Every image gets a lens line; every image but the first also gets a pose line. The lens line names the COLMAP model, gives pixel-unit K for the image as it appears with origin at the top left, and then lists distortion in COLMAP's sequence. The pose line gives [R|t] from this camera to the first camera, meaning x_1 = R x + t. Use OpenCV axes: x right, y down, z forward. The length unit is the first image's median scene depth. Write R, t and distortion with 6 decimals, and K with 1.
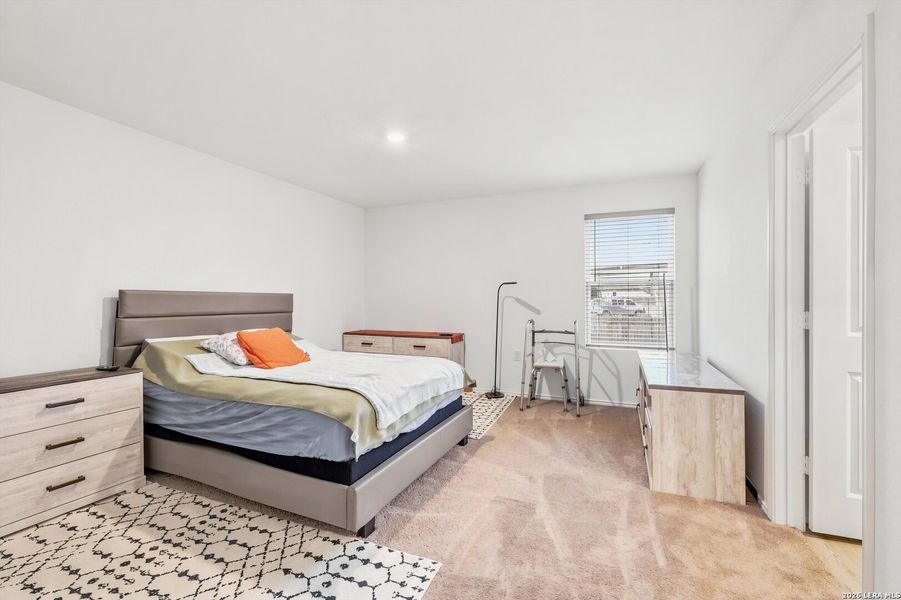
lens RADIAL K [[396.0, 0, 450.5], [0, 396.0, 300.0], [0, 0, 1]] dist [-0.009938, -0.000593]
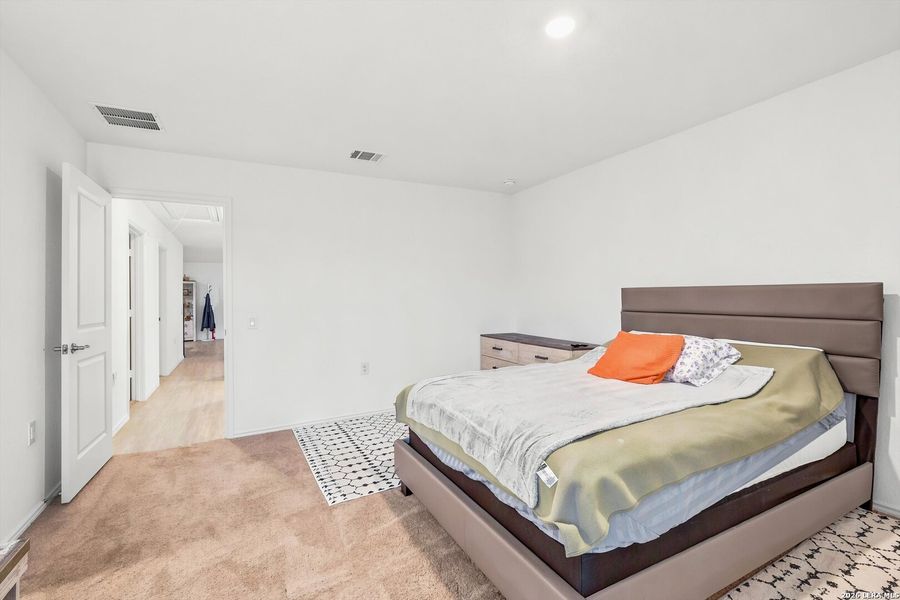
lens RADIAL K [[395.6, 0, 450.0], [0, 395.6, 300.0], [0, 0, 1]] dist [-0.009938, -0.000593]
pose [[-0.643548, 0.003661, -0.765397, 0.463789], [0.011741, 0.999918, -0.005089, 0.005825], [0.765315, -0.012261, -0.643539, 1.403426]]
